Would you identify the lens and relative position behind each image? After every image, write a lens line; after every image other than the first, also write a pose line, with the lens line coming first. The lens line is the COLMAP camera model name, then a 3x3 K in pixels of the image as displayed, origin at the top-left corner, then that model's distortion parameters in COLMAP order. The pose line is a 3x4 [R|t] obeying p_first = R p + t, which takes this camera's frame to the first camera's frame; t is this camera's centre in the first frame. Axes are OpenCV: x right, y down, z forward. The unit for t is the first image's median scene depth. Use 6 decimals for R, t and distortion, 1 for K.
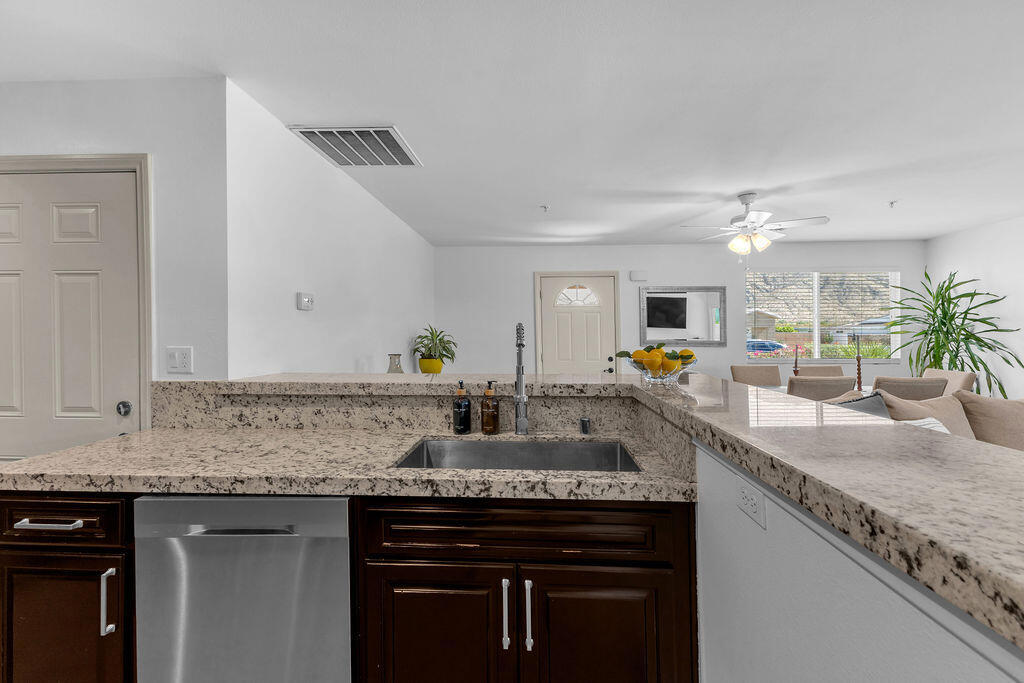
lens RADIAL K [[450.5, 0, 513.8], [0, 450.5, 325.9], [0, 0, 1]] dist [0.012105, 0.000198]
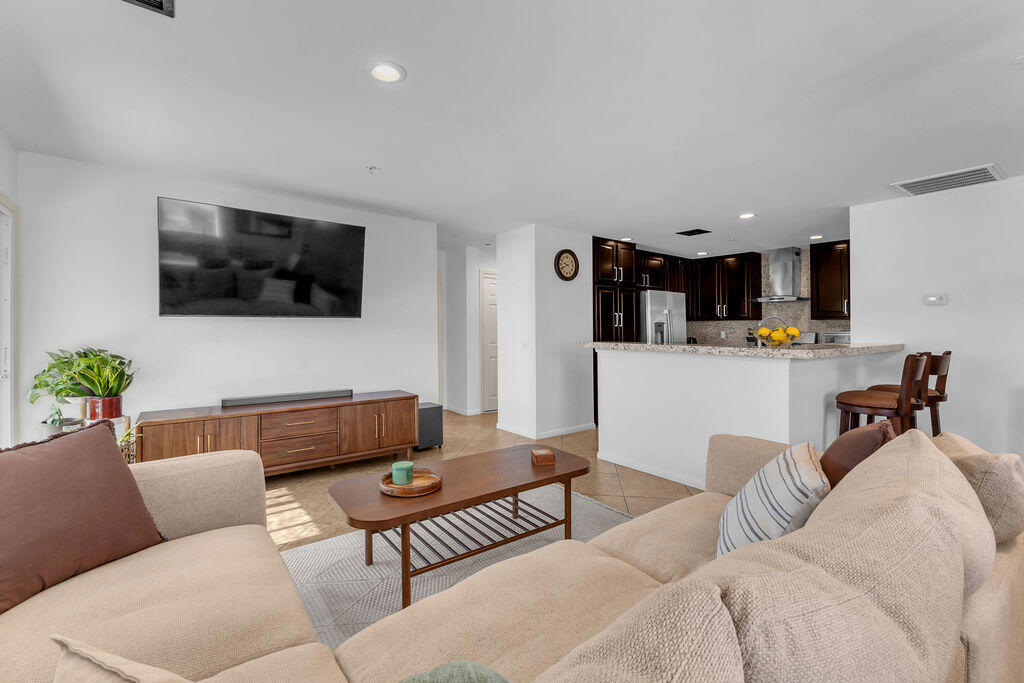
lens RADIAL K [[450.5, 0, 513.8], [0, 450.5, 325.9], [0, 0, 1]] dist [0.012105, 0.000198]
pose [[-0.759494, -0.005525, -0.650491, 0.773747], [0.010660, 0.999724, -0.020936, 0.025279], [0.650427, -0.022835, -0.759225, 0.595573]]
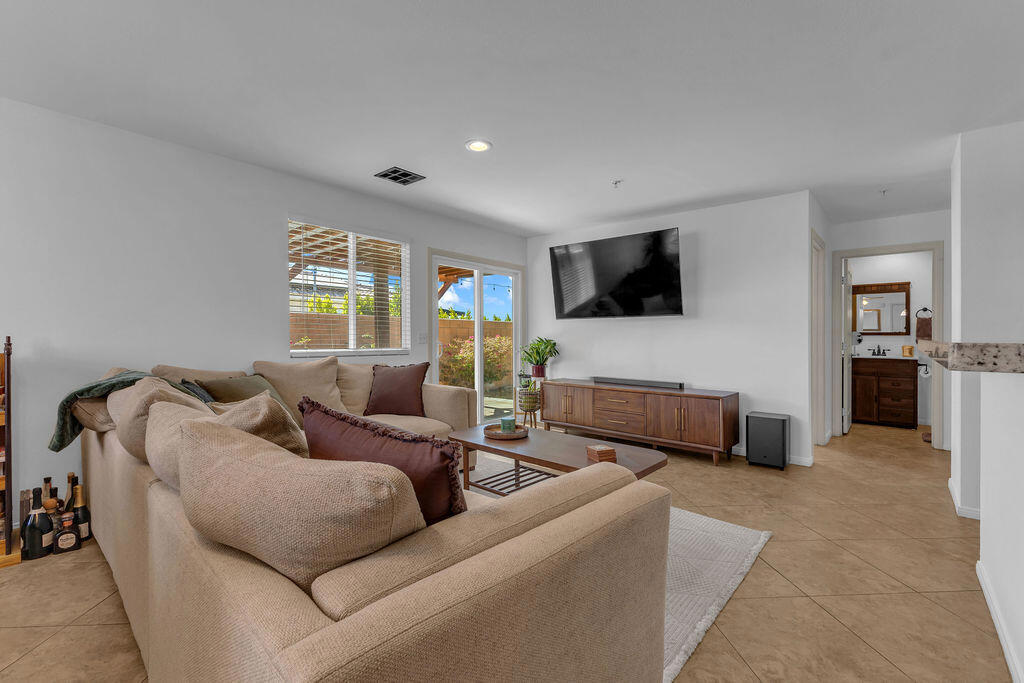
lens RADIAL K [[474.5, 0, 511.6], [0, 474.5, 321.8], [0, 0, 1]] dist [0.015250, 0.000081]
pose [[-0.774886, 0.011659, 0.631994, 0.174026], [-0.016009, 0.999147, -0.038061, 0.045508], [-0.631899, -0.039611, -0.774038, 0.679758]]
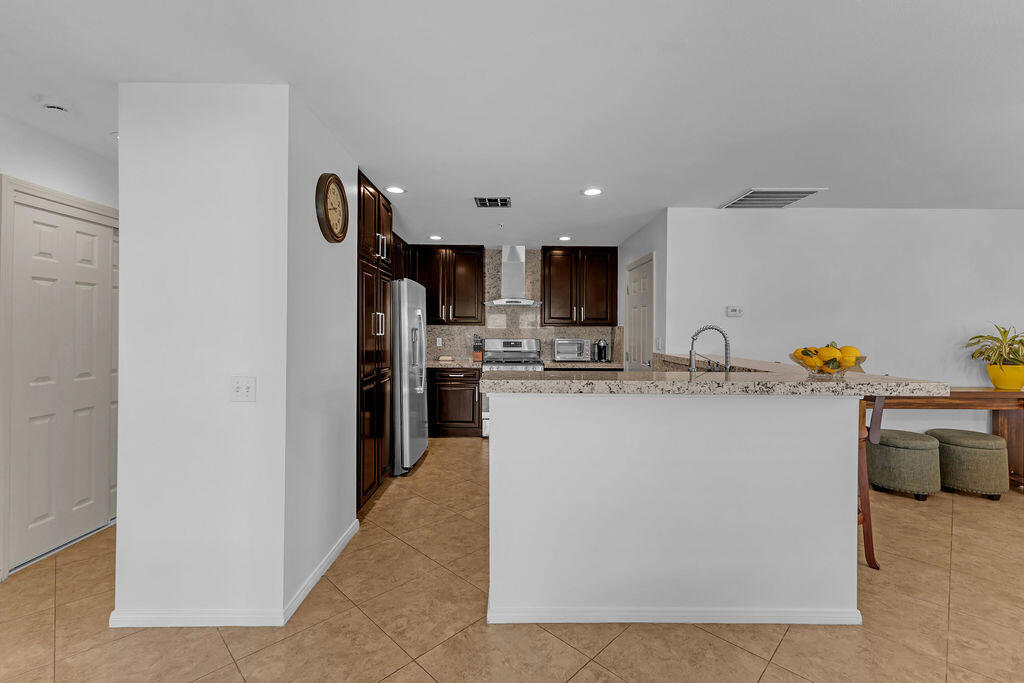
lens RADIAL K [[450.5, 0, 513.8], [0, 450.5, 325.9], [0, 0, 1]] dist [0.012105, 0.000198]
pose [[0.057705, -0.008282, -0.998299, 0.513716], [0.012790, 0.999890, -0.007556, -0.000673], [0.998252, -0.012332, 0.057804, 0.066540]]
